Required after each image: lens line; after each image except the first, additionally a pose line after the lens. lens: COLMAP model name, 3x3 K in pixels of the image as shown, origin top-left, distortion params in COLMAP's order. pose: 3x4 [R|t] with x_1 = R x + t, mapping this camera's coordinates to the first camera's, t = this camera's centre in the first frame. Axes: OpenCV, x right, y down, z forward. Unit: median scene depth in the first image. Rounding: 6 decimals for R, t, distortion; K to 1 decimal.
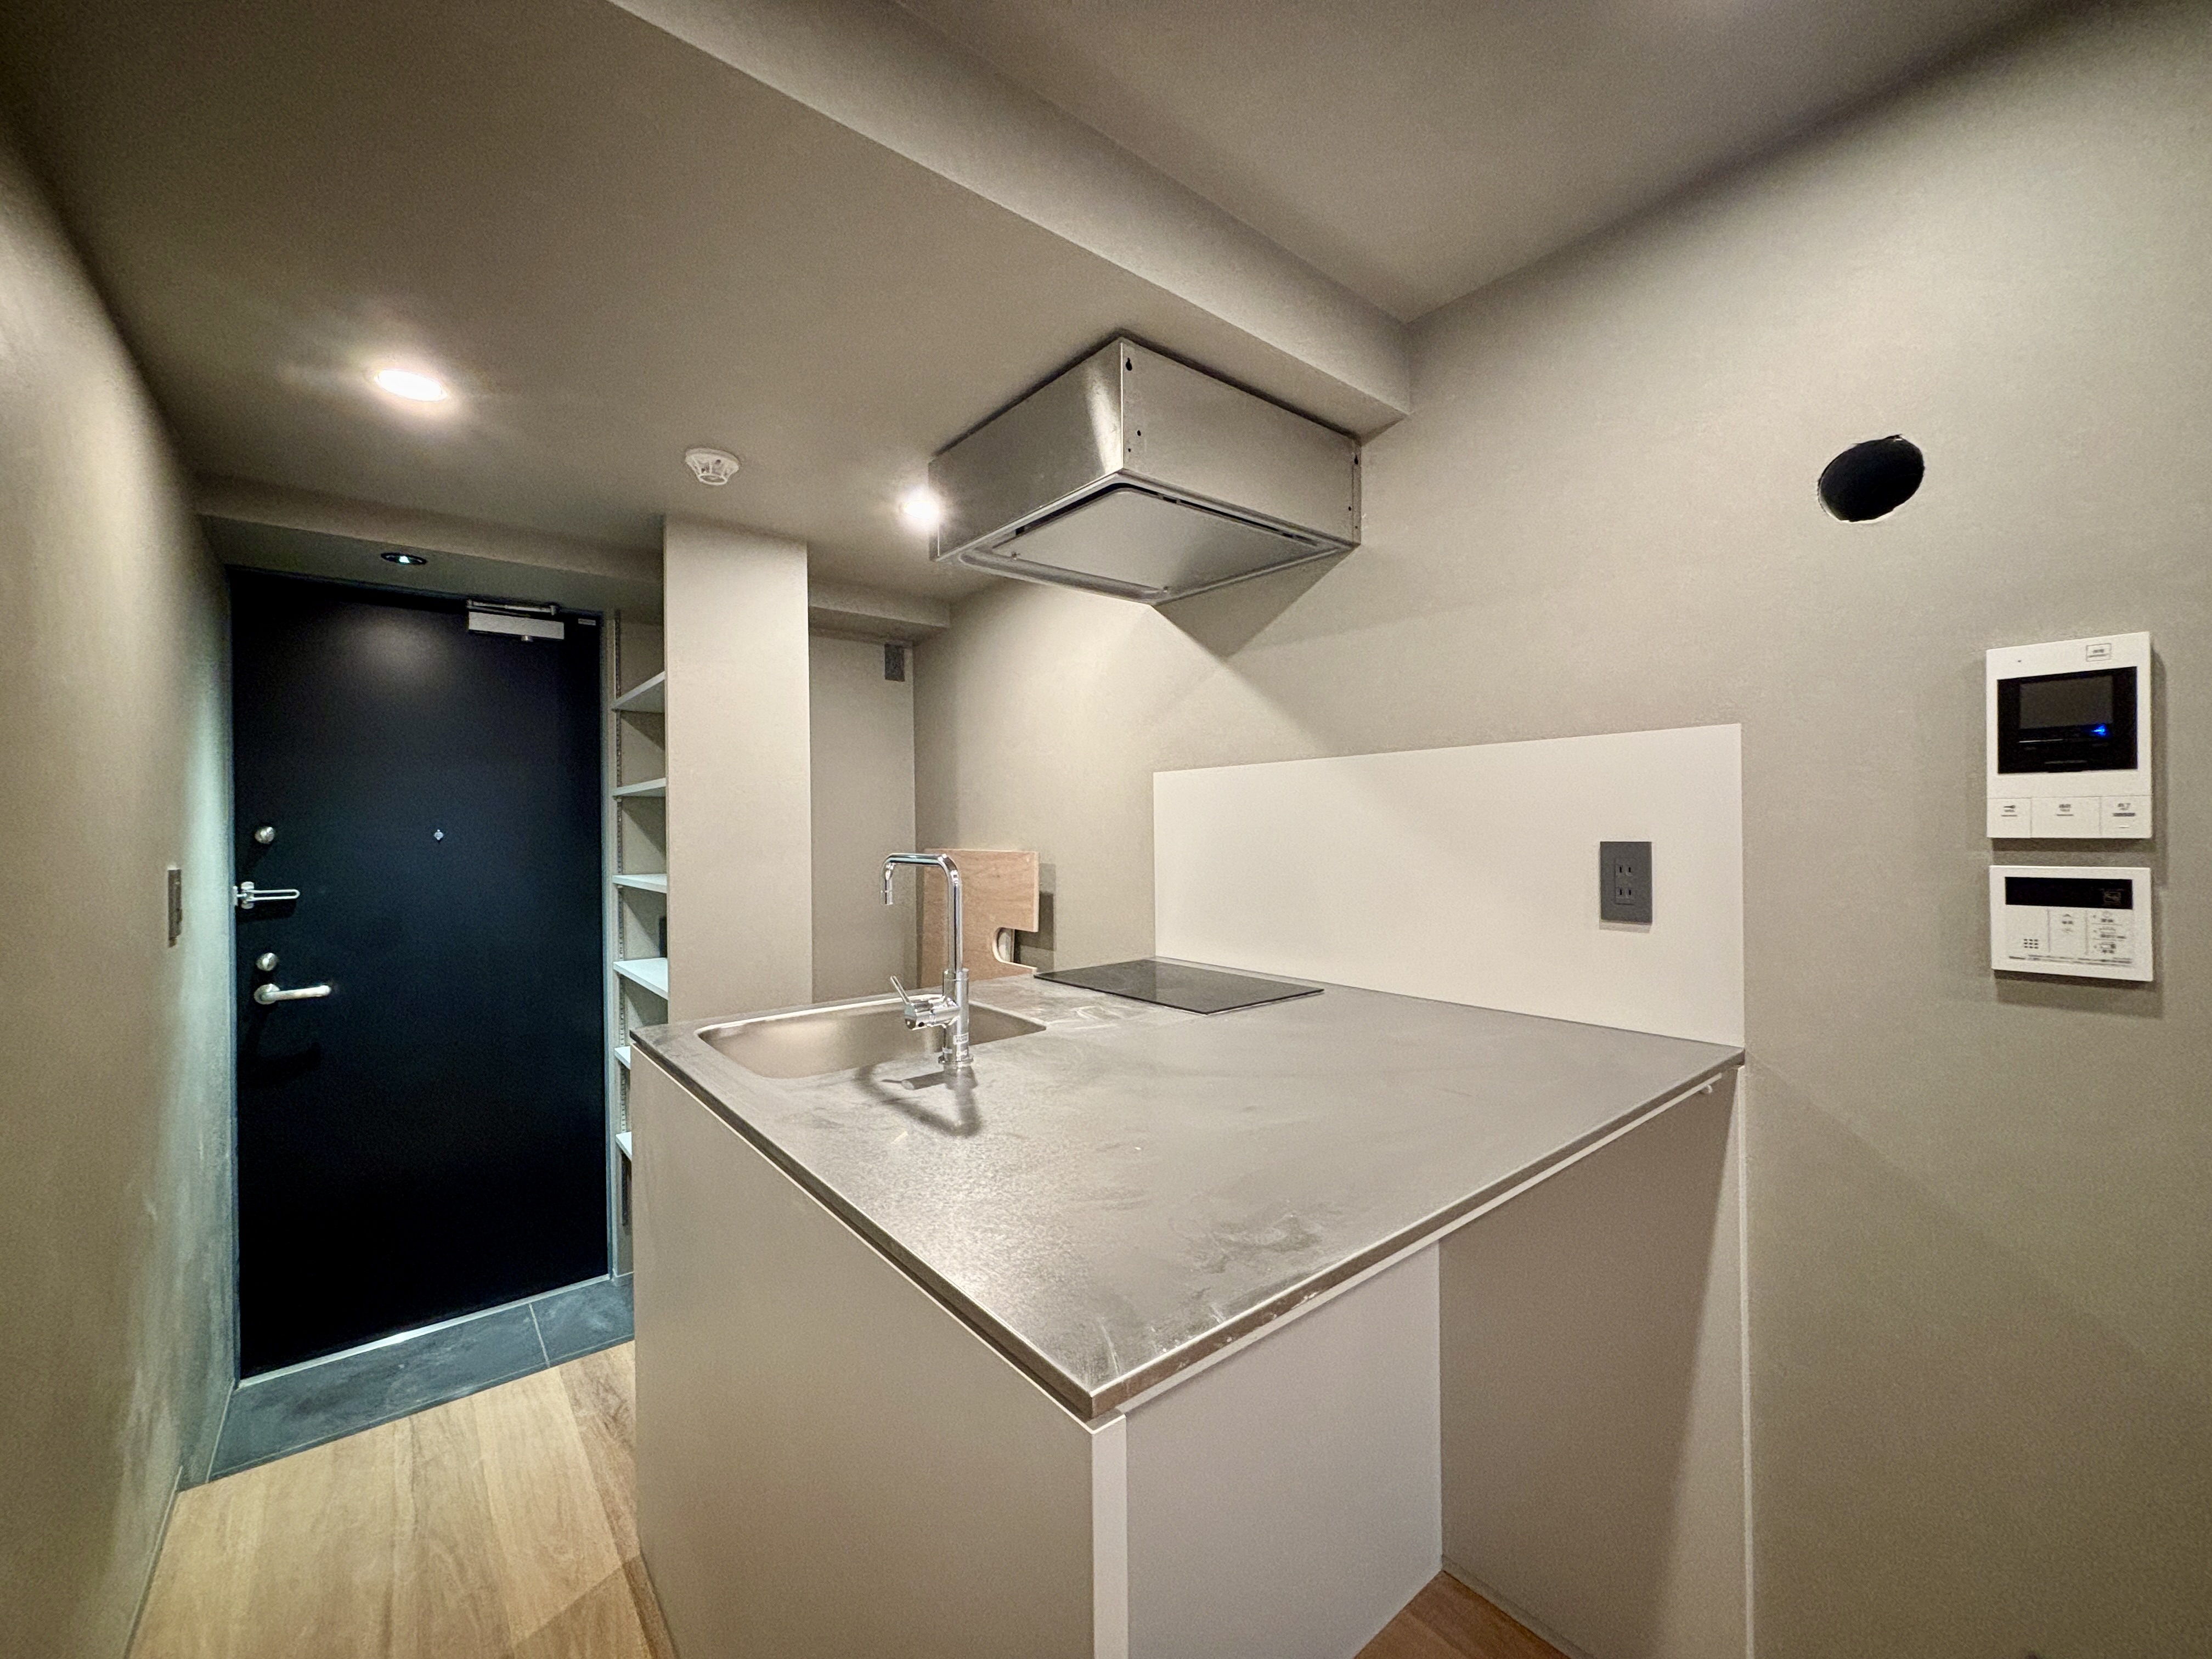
lens RADIAL K [[871.3, 0, 1106.0], [0, 871.3, 829.5], [0, 0, 1]] dist [0.000122, -0.000011]
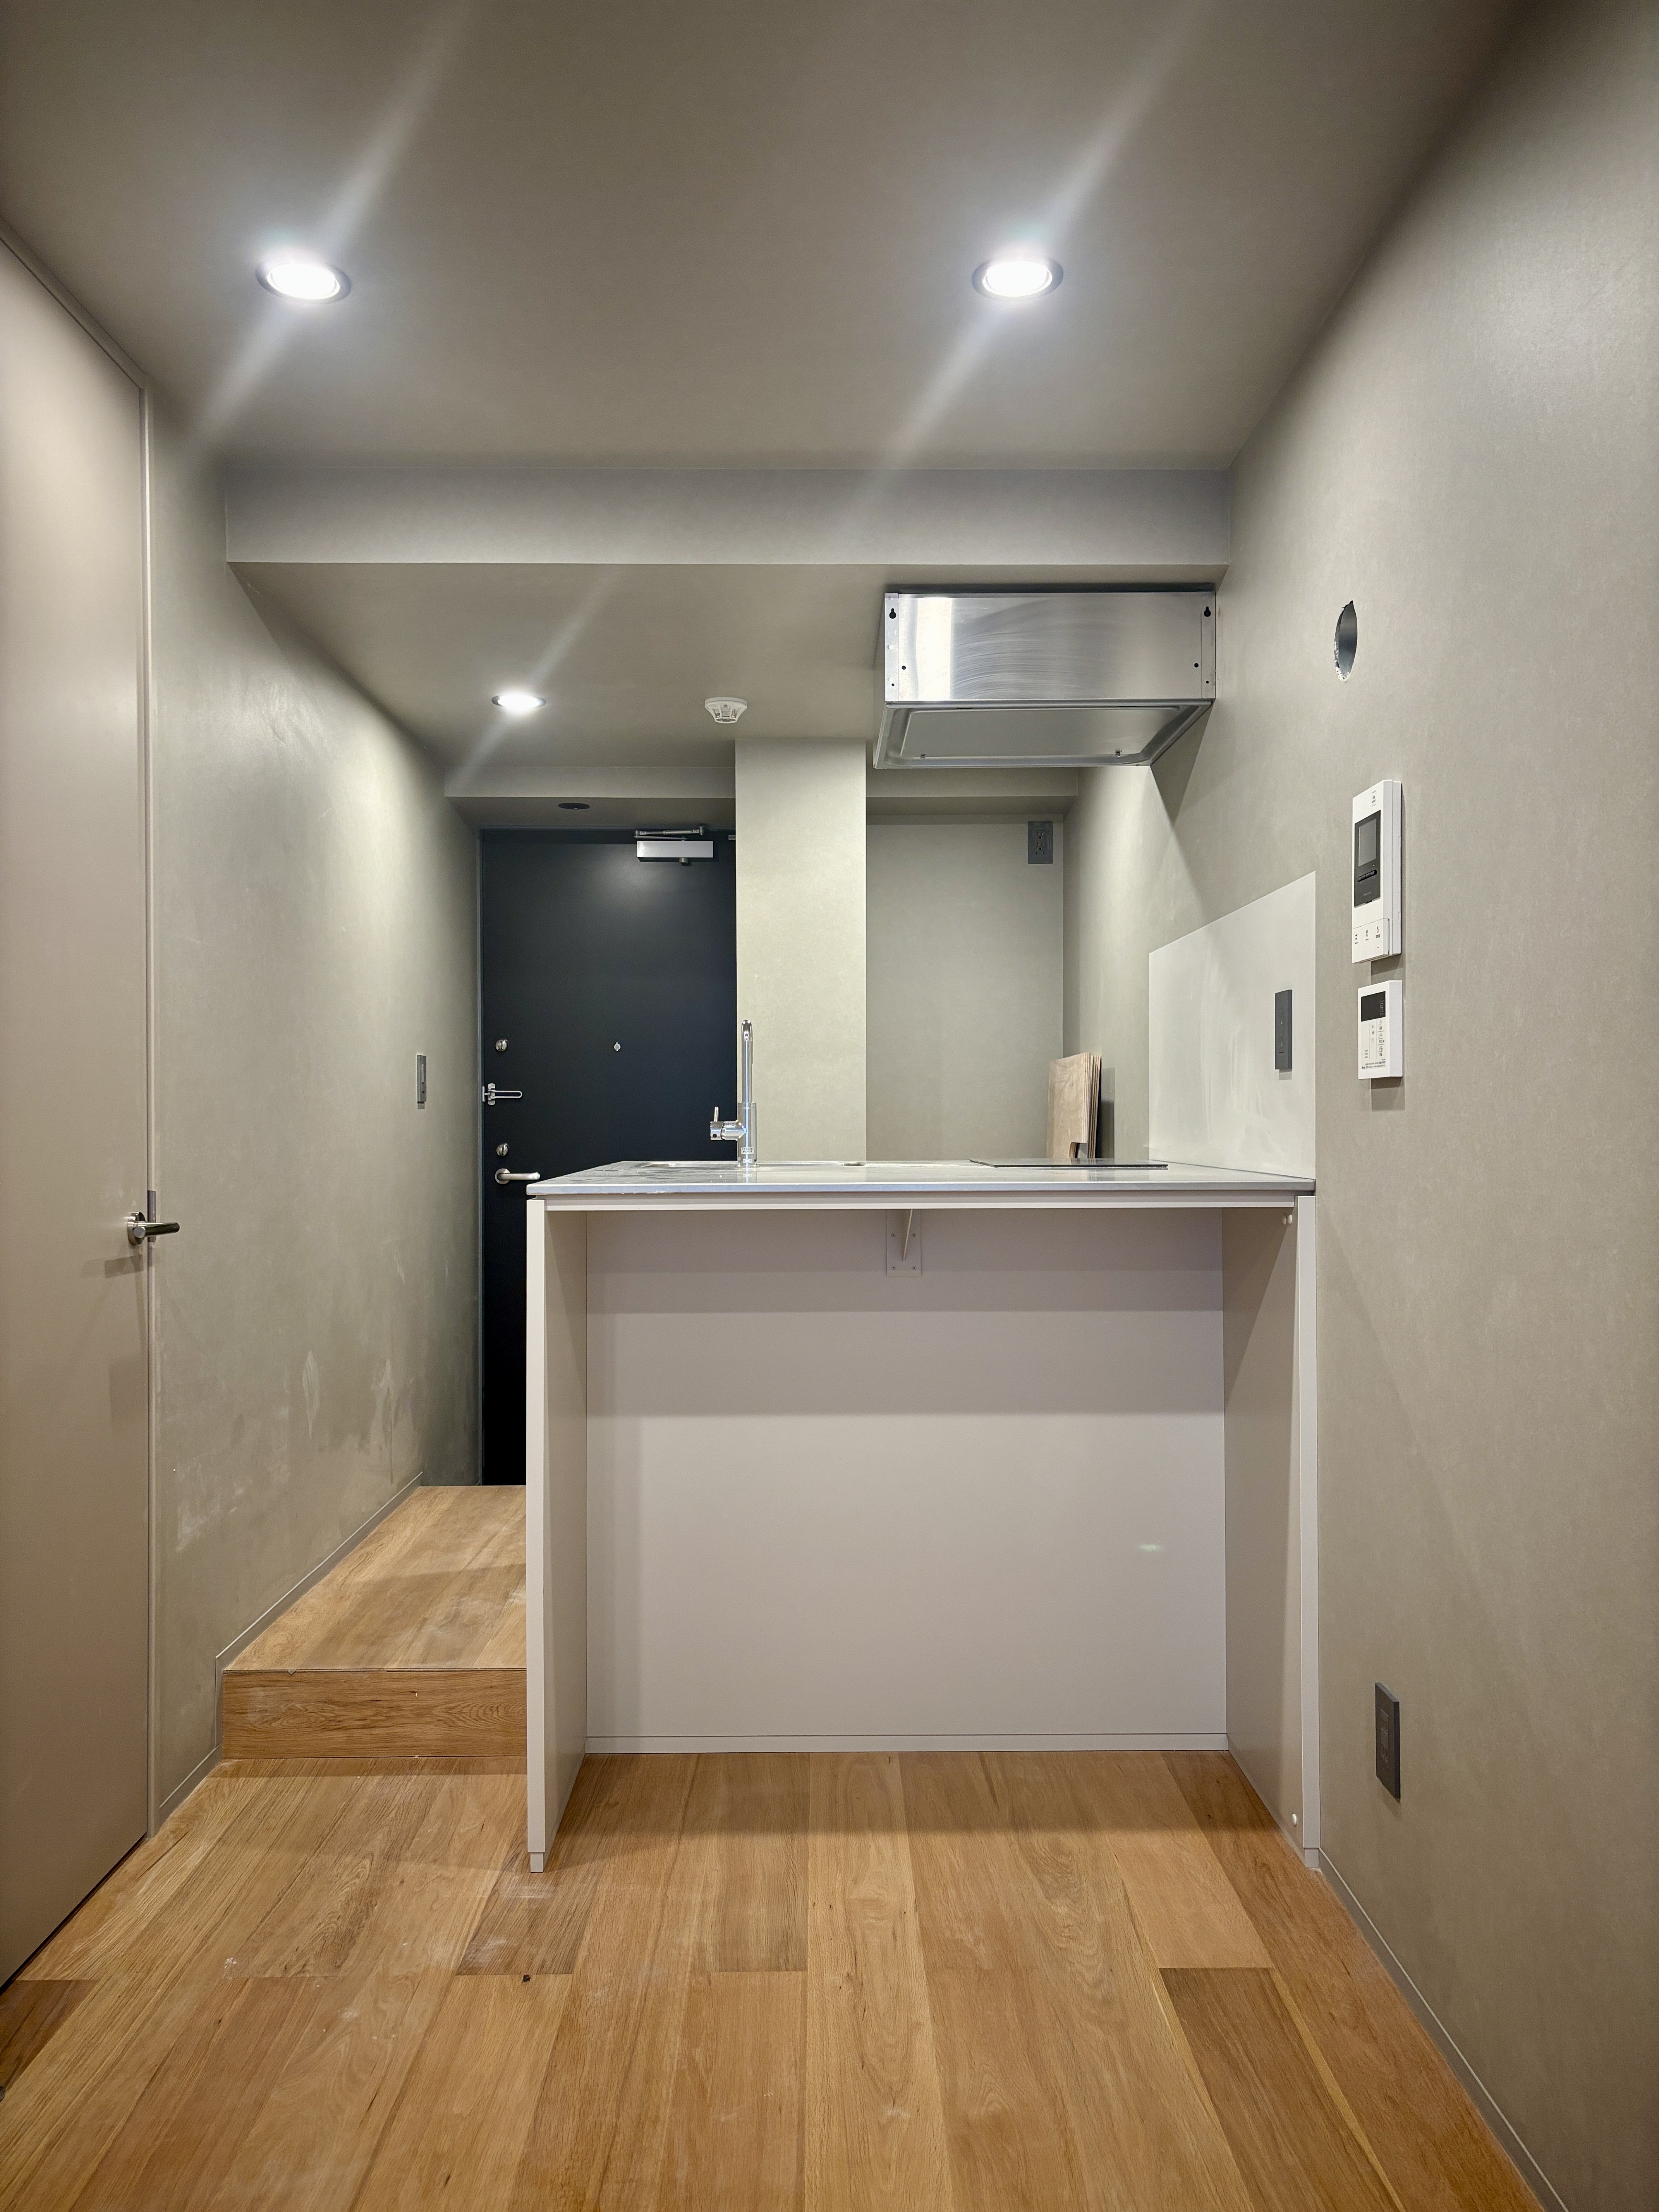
lens RADIAL K [[1668.6, 0, 829.5], [0, 1668.6, 1106.0], [0, 0, 1]] dist [0.026111, -0.000060]
pose [[0.775313, 0.003041, -0.631570, 0.870657], [-0.005683, 0.999982, -0.002162, 0.094509], [0.631552, 0.005265, 0.775316, -0.523813]]
